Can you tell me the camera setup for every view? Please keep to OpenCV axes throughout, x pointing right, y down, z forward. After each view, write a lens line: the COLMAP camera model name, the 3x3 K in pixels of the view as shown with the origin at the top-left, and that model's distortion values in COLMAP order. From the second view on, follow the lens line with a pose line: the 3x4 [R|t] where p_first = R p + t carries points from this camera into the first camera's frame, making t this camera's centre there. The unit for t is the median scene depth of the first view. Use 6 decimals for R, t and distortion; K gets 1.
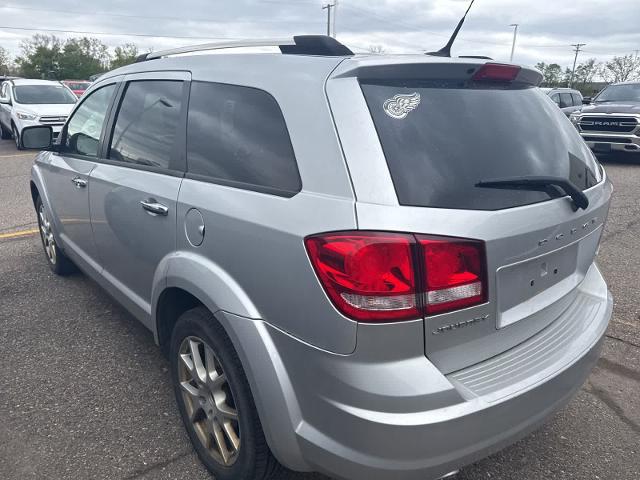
lens RADIAL K [[451.7, 0, 313.4], [0, 451.7, 241.0], [0, 0, 1]] dist [0.037284, -0.037225]
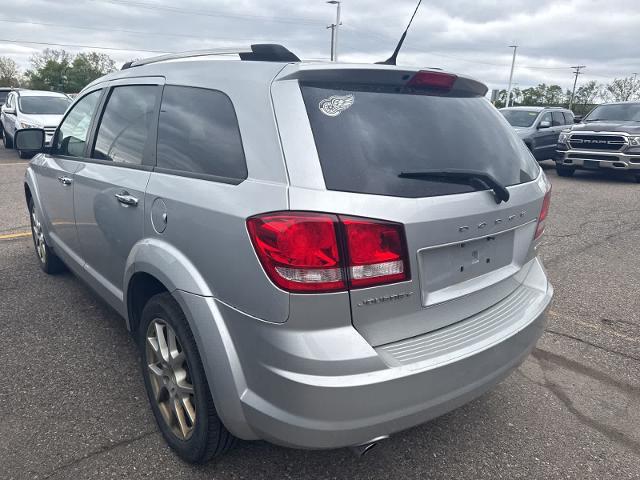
lens RADIAL K [[451.7, 0, 316.9], [0, 451.7, 239.1], [0, 0, 1]] dist [0.037284, -0.037225]
pose [[0.999883, 0.015311, 0.000608, 0.116739], [-0.015276, 0.999148, -0.038338, 0.061932], [-0.001194, 0.038324, 0.999265, -0.091140]]
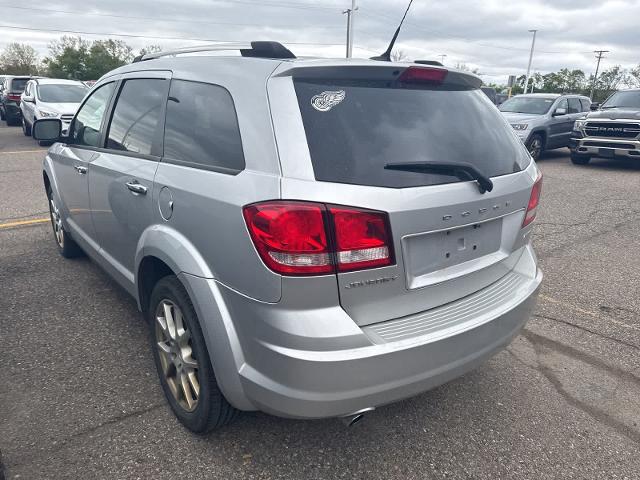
lens RADIAL K [[451.7, 0, 319.3], [0, 451.7, 238.6], [0, 0, 1]] dist [0.037284, -0.037225]
pose [[0.999395, 0.021843, -0.027063, 0.165005], [-0.022156, 0.999690, -0.011324, 0.064720], [0.026807, 0.011917, 0.999570, -0.157891]]
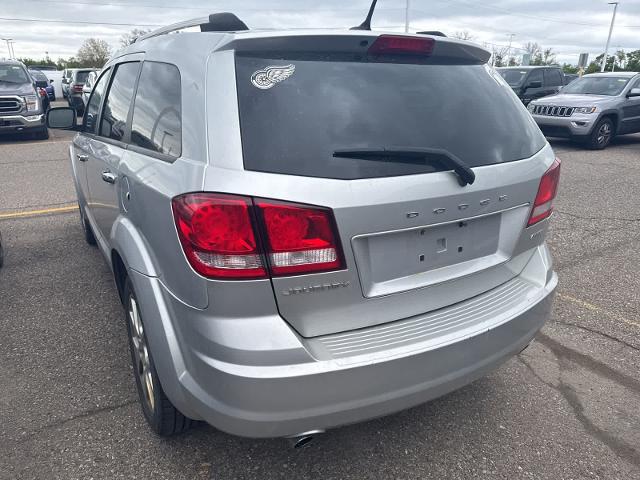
lens RADIAL K [[451.7, 0, 313.0], [0, 451.7, 242.9], [0, 0, 1]] dist [0.037284, -0.037225]
pose [[0.985818, 0.047391, -0.160986, 0.366860], [-0.043464, 0.998667, 0.027835, 0.038321], [0.162090, -0.020443, 0.986564, -0.017533]]
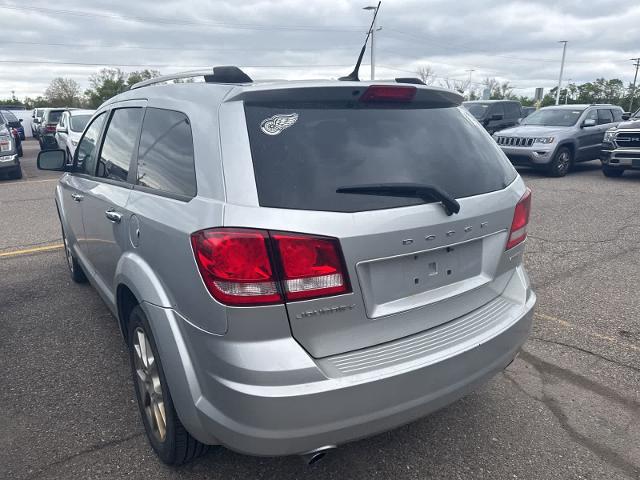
lens RADIAL K [[451.7, 0, 312.1], [0, 451.7, 241.2], [0, 0, 1]] dist [0.037284, -0.037225]
pose [[0.993918, 0.004624, -0.110027, 0.317741], [-0.009742, 0.998893, -0.046026, 0.045355], [0.109693, 0.046818, 0.992862, -0.110611]]
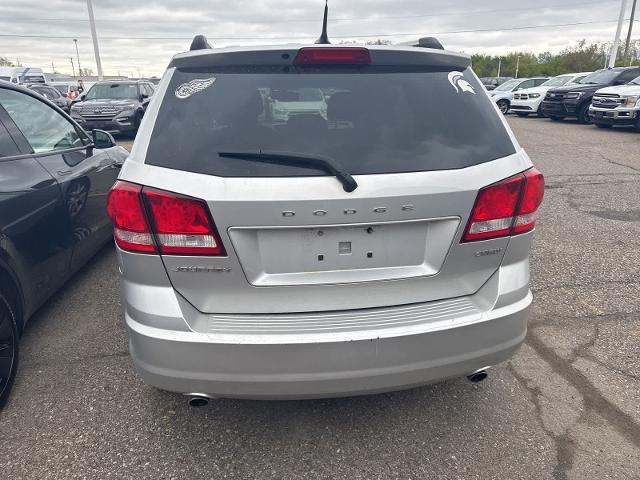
lens RADIAL K [[451.7, 0, 318.6], [0, 451.7, 239.1], [0, 0, 1]] dist [0.037284, -0.037225]
pose [[0.843670, 0.146749, -0.516417, 0.918146], [-0.143635, 0.988549, 0.046256, 0.002613], [0.517291, 0.035151, 0.855087, 0.098470]]
